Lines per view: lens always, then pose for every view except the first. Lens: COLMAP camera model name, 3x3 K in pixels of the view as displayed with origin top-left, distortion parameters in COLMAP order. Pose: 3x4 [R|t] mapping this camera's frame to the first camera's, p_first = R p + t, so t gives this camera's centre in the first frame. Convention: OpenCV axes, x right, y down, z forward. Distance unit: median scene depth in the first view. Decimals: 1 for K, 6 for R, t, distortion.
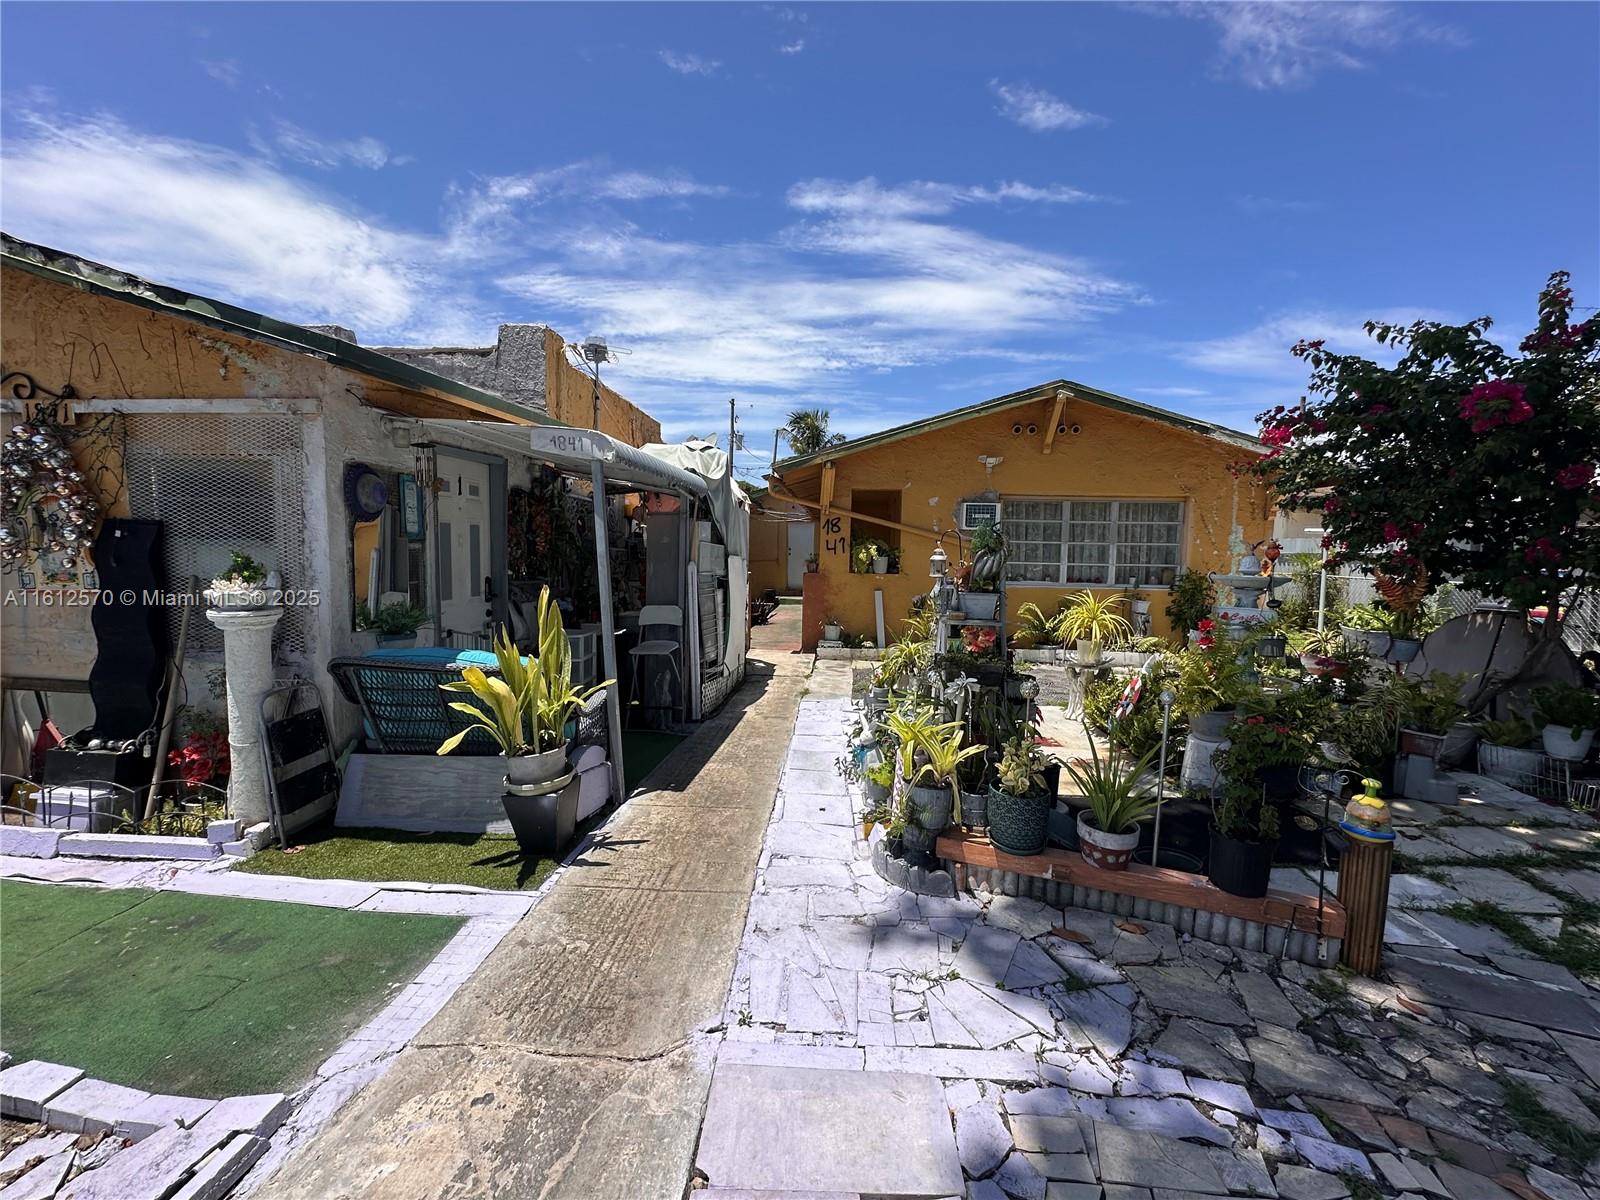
lens RADIAL K [[641.5, 0, 800.0], [0, 641.5, 600.0], [0, 0, 1]] dist [-0.000742, -0.000207]
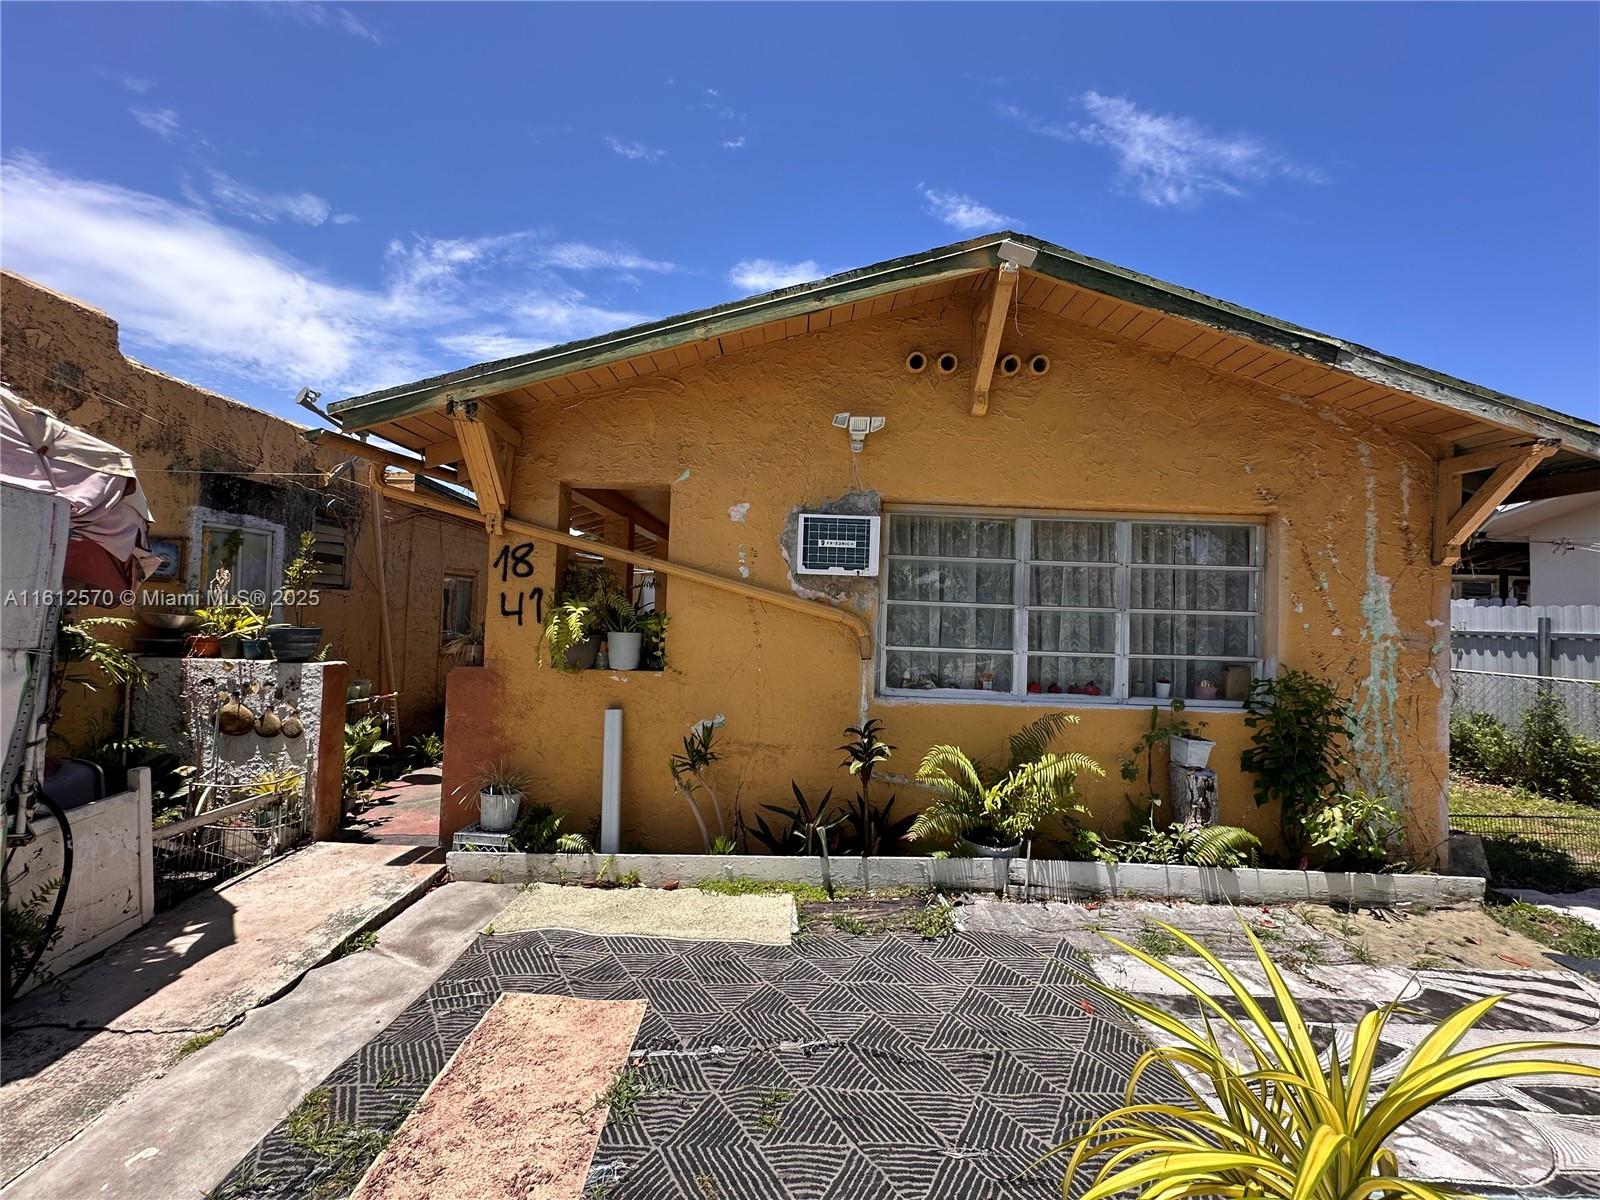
lens RADIAL K [[642.3, 0, 781.4], [0, 642.3, 595.1], [0, 0, 1]] dist [-0.011751, -0.000209]
pose [[0.997642, 0.016133, 0.066704, 0.434990], [-0.009233, 0.994691, -0.102492, -0.101710], [-0.068003, 0.101635, 0.992495, 1.148297]]
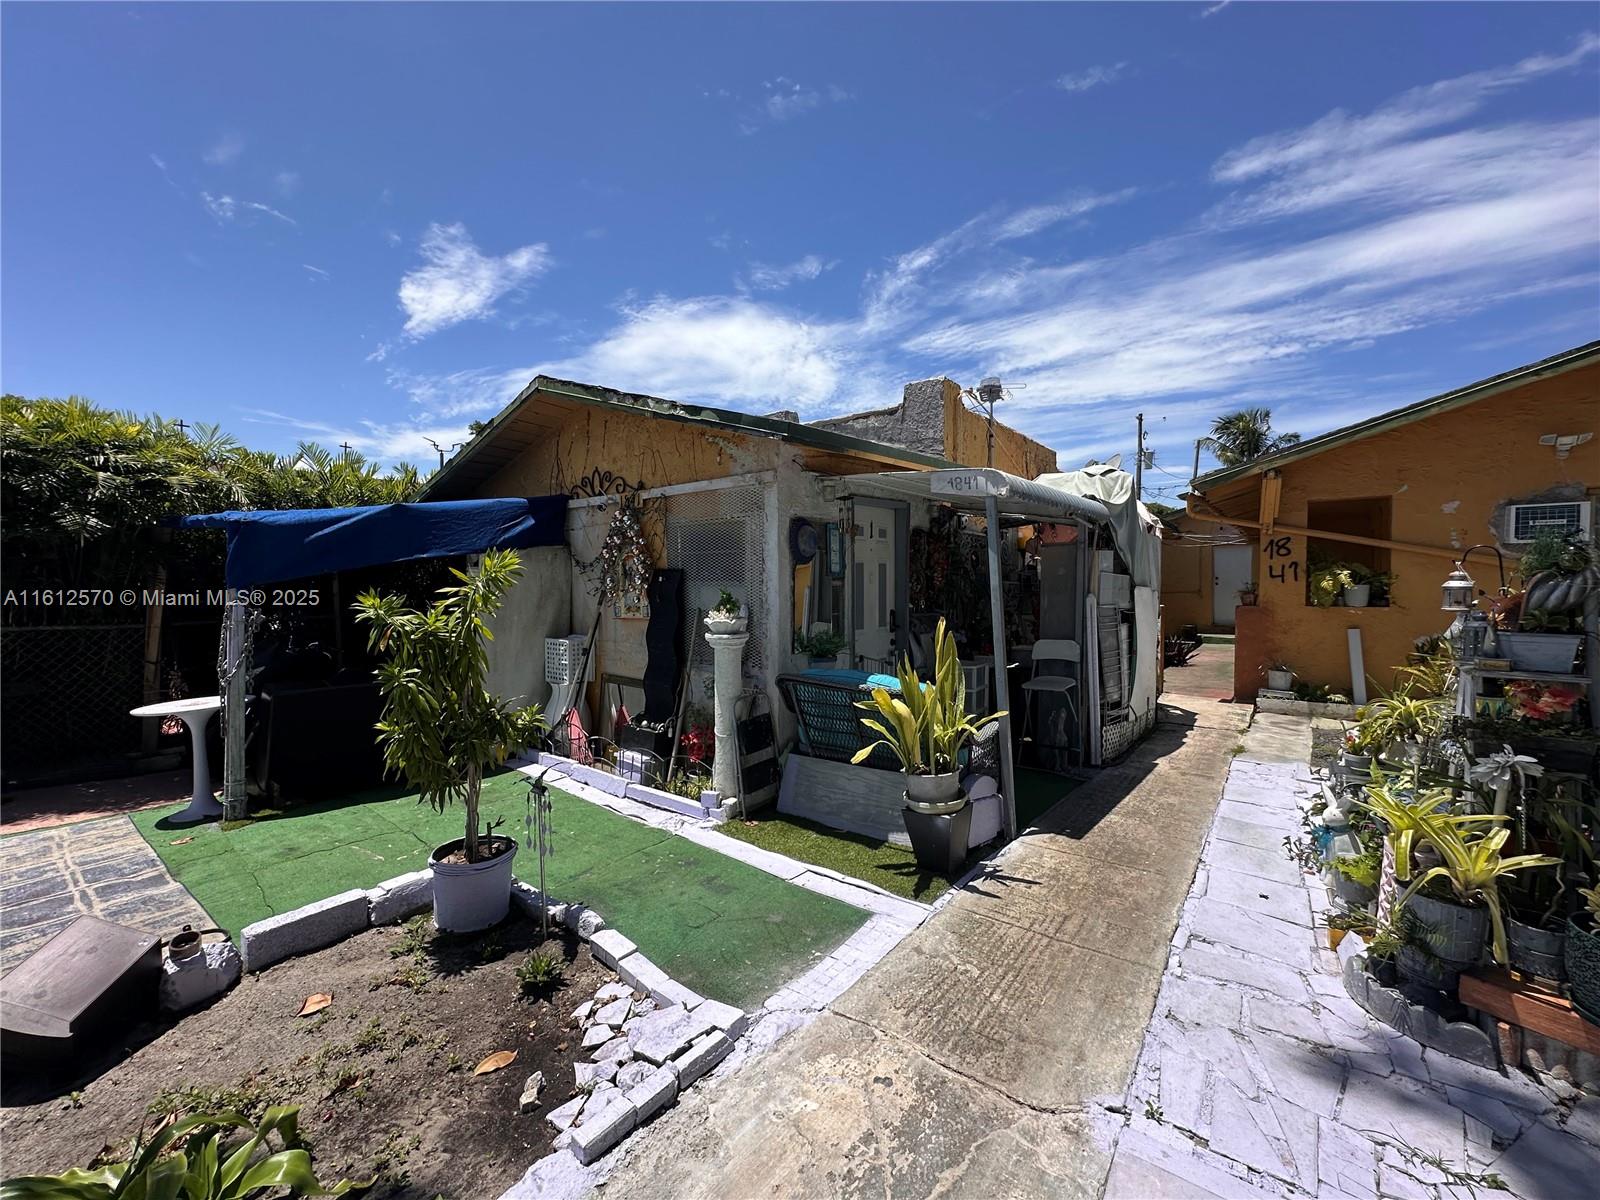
lens RADIAL K [[641.5, 0, 800.0], [0, 641.5, 600.0], [0, 0, 1]] dist [-0.000742, -0.000207]
pose [[0.828809, -0.006730, -0.559490, 0.004664], [-0.022781, 0.998693, -0.045759, 0.002525], [0.559067, 0.050672, 0.827573, -0.016980]]
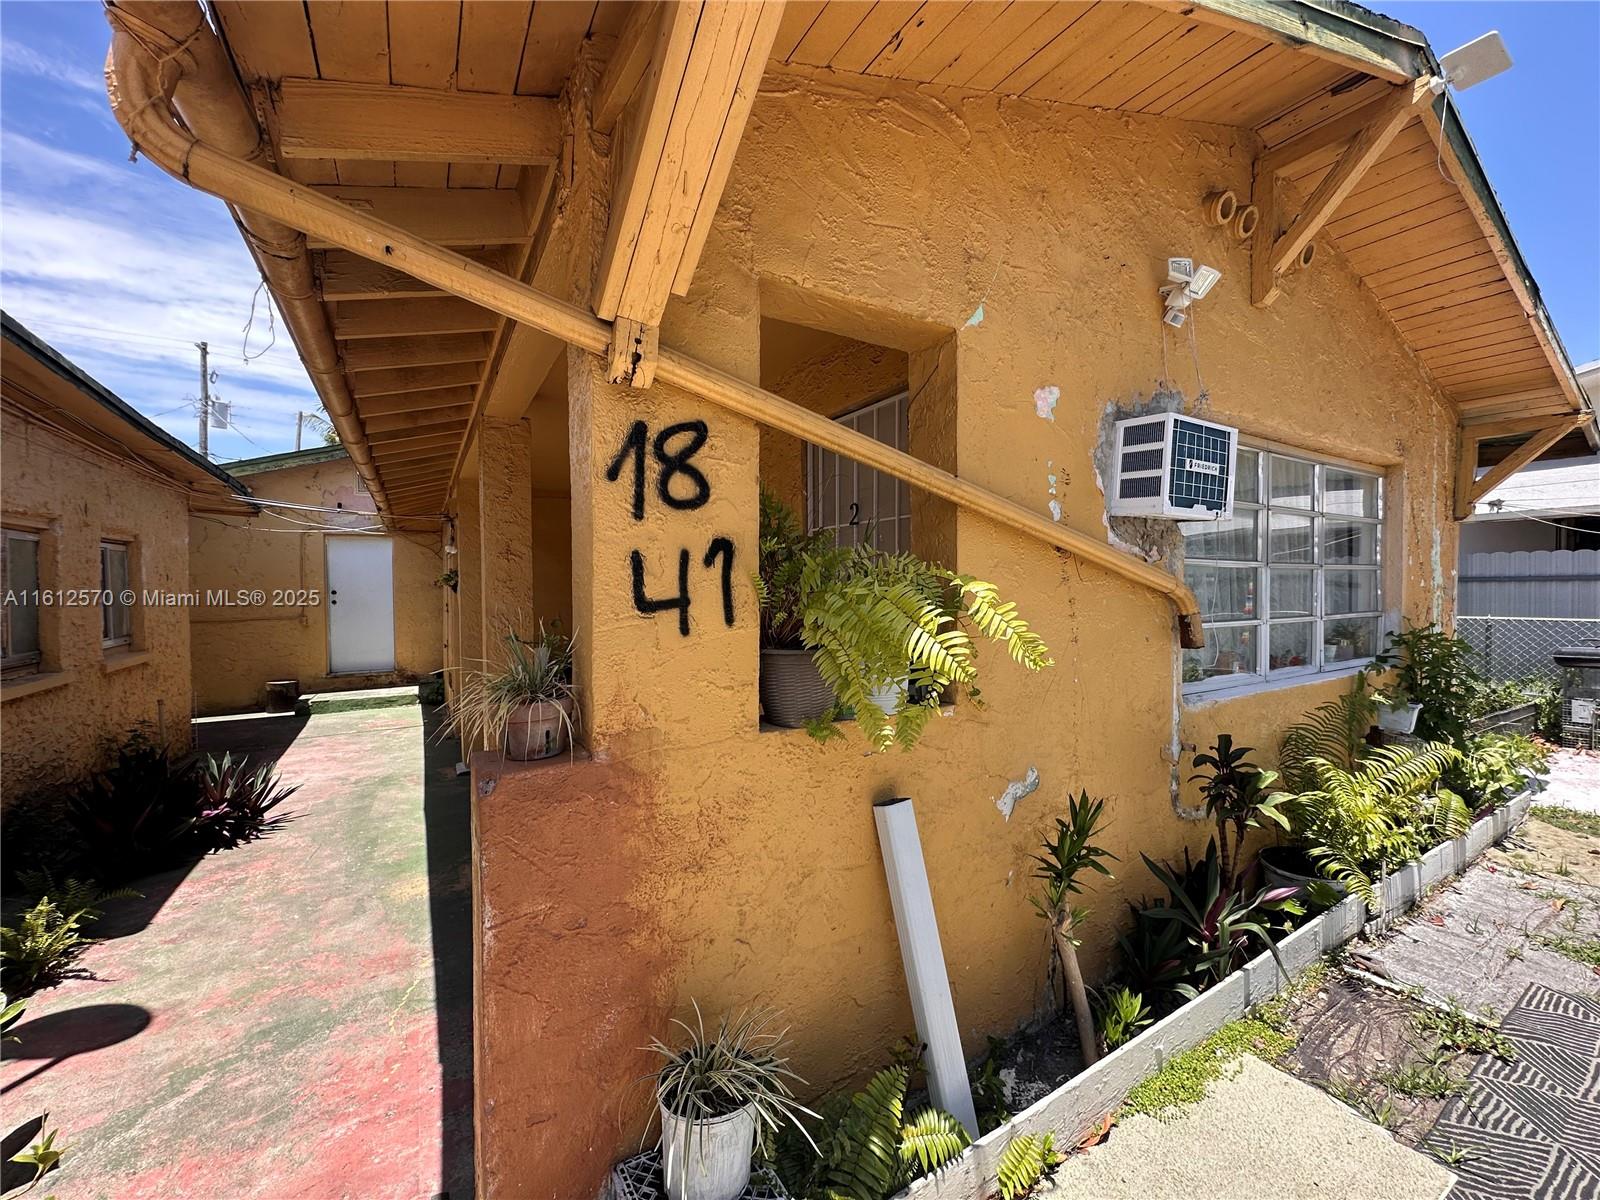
lens RADIAL K [[647.4, 0, 800.0], [0, 647.4, 600.0], [0, 0, 1]] dist [-0.010110, -0.000112]
pose [[0.815949, -0.033351, 0.577162, -0.041141], [0.064598, 0.997342, -0.033693, -0.154123], [-0.574504, 0.064776, 0.815935, 1.777493]]
